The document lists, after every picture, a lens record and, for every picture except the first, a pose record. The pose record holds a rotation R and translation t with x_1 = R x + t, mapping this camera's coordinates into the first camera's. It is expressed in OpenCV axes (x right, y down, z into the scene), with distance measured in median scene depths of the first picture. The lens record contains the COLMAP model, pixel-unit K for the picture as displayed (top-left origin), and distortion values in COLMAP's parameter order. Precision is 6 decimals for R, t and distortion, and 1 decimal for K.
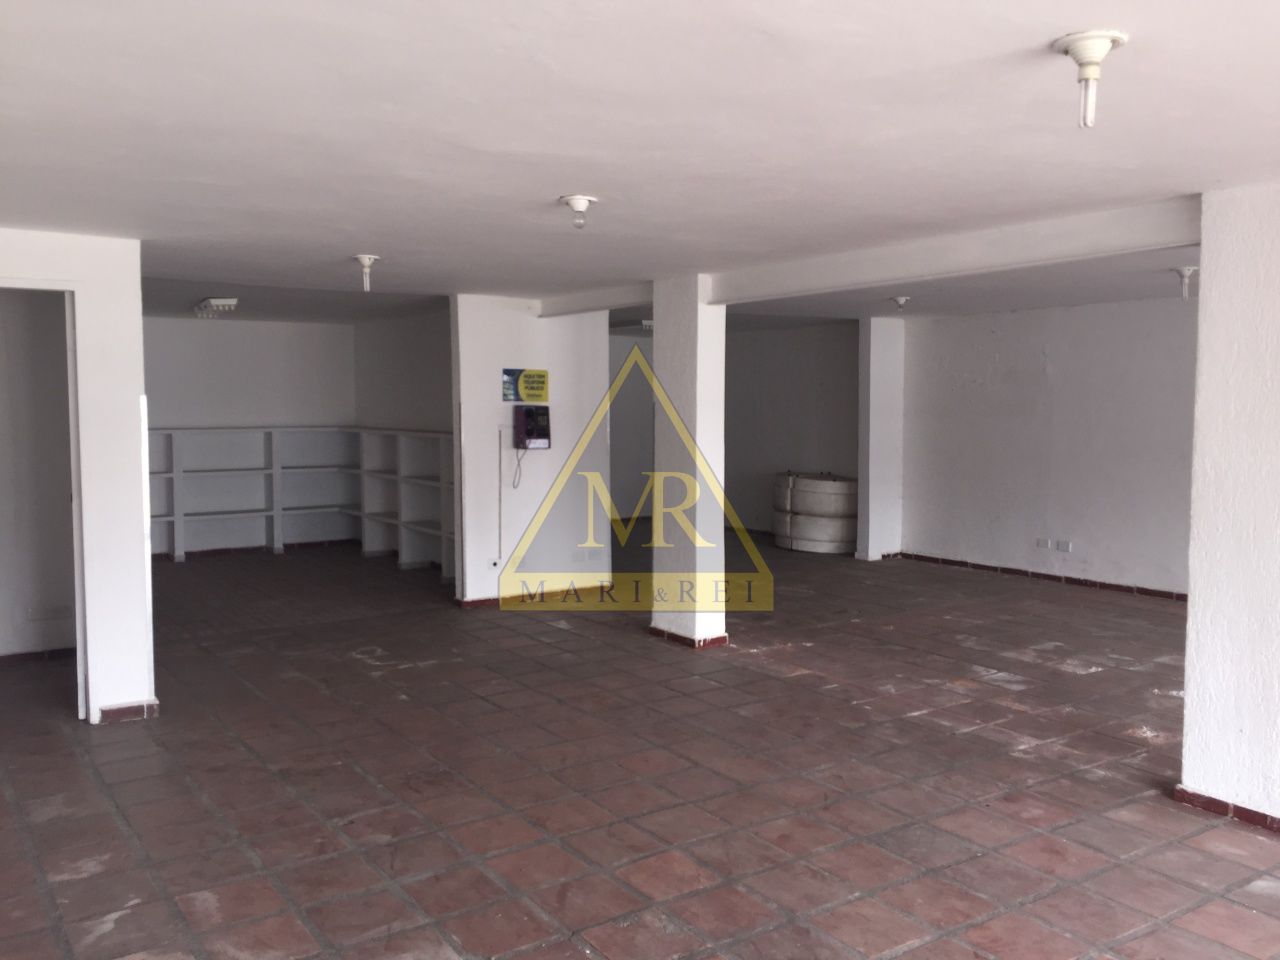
lens RADIAL K [[1099.0, 0, 637.3], [0, 1099.0, 479.9], [0, 0, 1]] dist [0.065264, -0.103210]
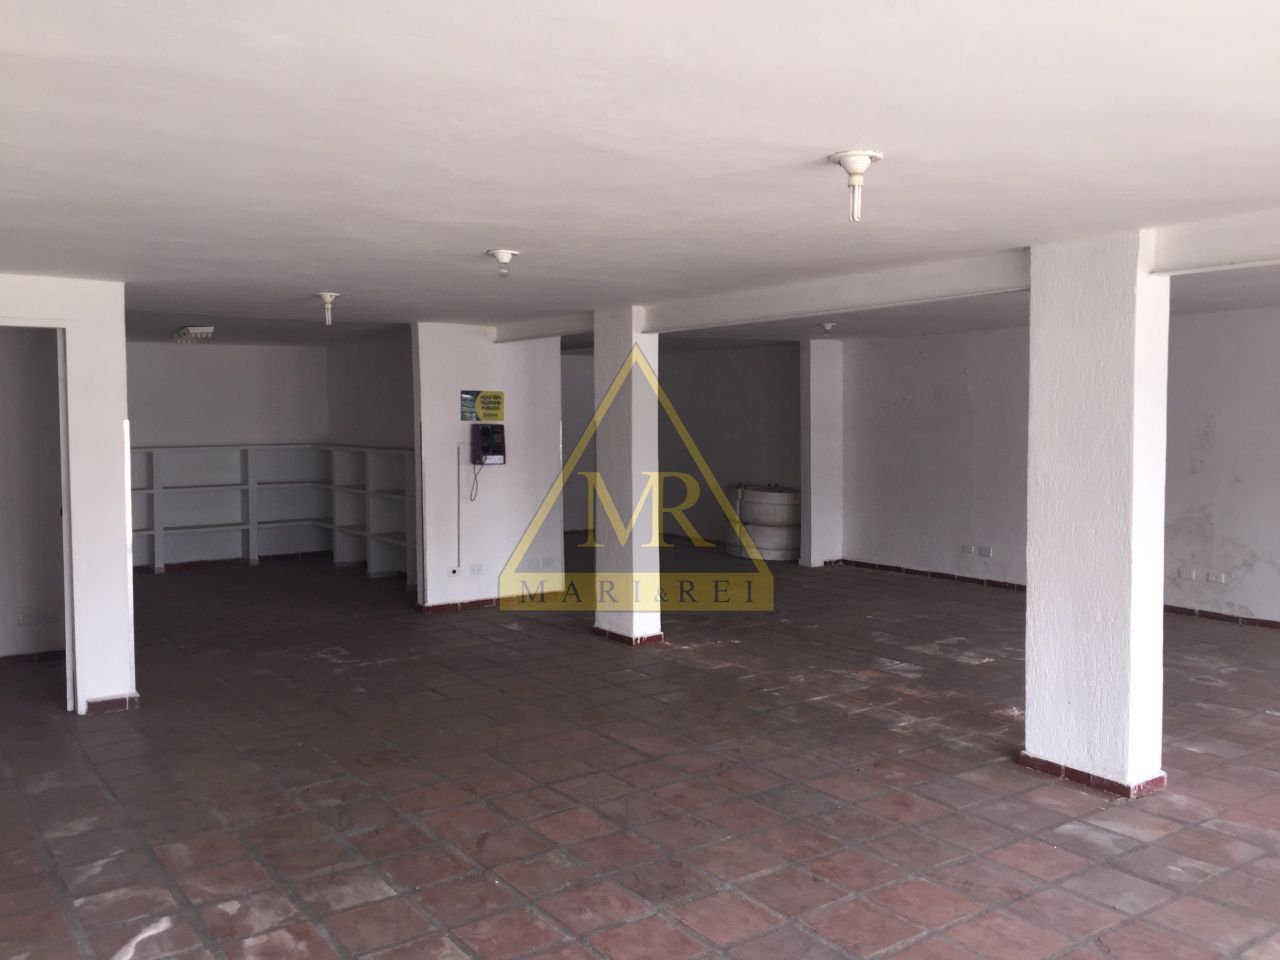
lens RADIAL K [[1098.1, 0, 641.8], [0, 1098.1, 468.2], [0, 0, 1]] dist [0.055355, -0.101158]
pose [[0.999805, -0.006140, 0.018768, 0.053708], [0.006561, 0.999726, -0.022451, 0.001092], [-0.018625, 0.022570, 0.999572, -0.125399]]
